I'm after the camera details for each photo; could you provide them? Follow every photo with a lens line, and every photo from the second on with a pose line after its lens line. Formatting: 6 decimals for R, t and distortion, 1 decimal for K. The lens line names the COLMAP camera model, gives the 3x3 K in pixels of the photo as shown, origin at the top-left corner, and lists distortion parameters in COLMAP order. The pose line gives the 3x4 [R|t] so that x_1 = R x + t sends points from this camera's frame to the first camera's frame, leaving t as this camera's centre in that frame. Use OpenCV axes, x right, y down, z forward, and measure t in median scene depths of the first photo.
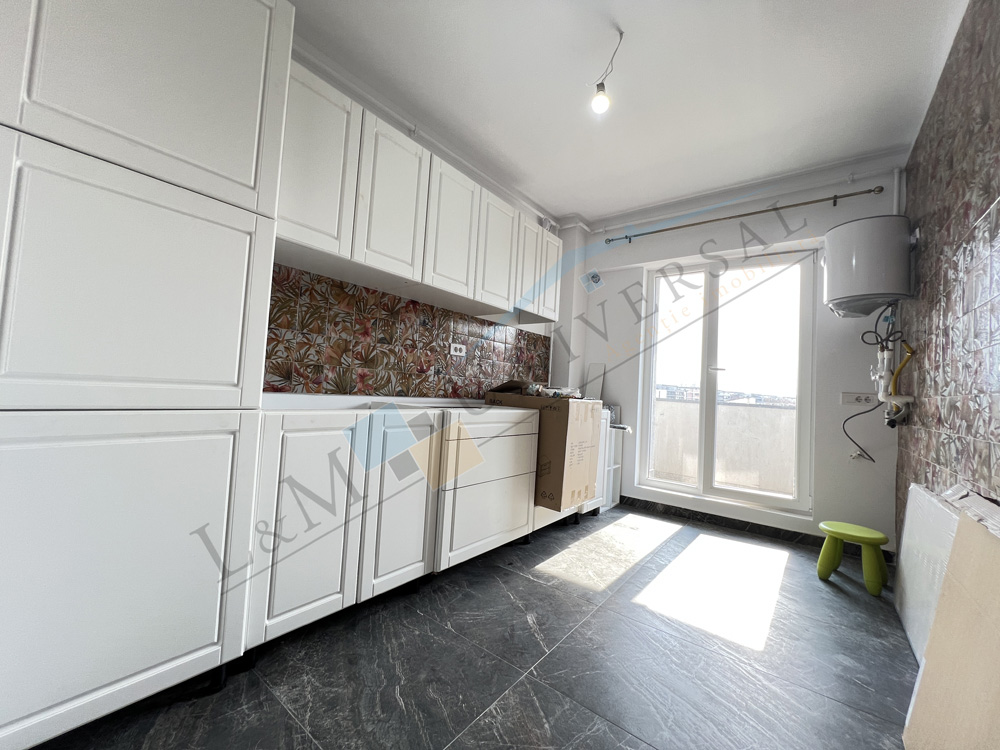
lens RADIAL K [[402.5, 0, 506.0], [0, 402.5, 370.1], [0, 0, 1]] dist [0.002171, 0.000179]
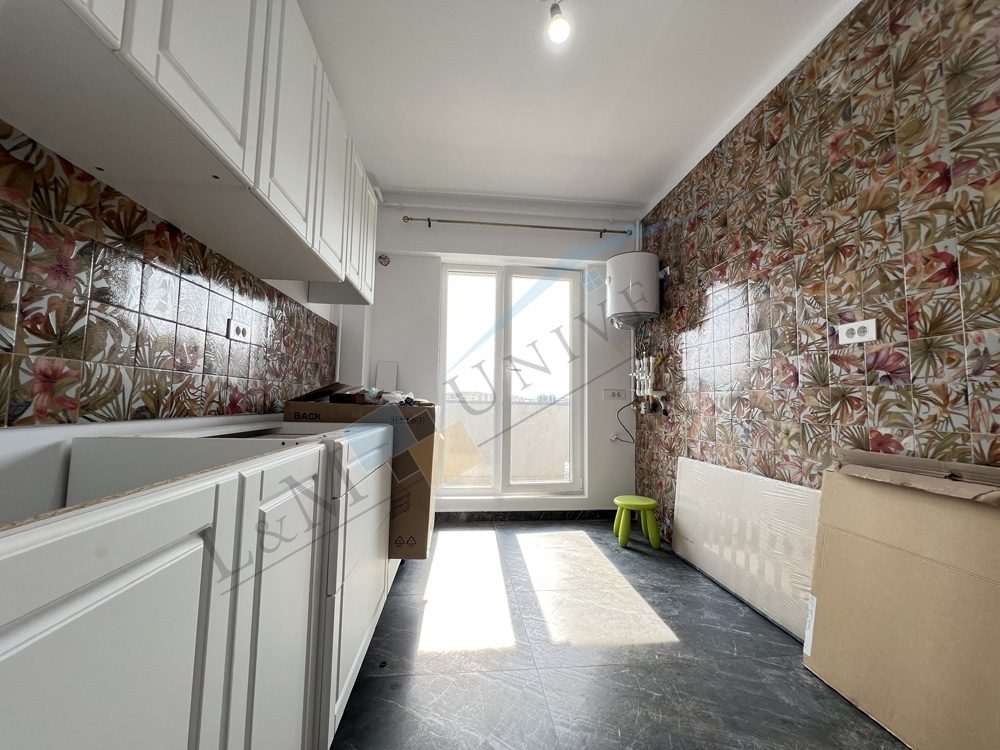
lens RADIAL K [[399.2, 0, 500.3], [0, 399.2, 370.7], [0, 0, 1]] dist [-0.001900, 0.000203]
pose [[0.729475, 0.008825, 0.683951, -0.275989], [-0.008453, 0.999957, -0.003887, 0.005949], [-0.683955, -0.002946, 0.729518, 0.373865]]
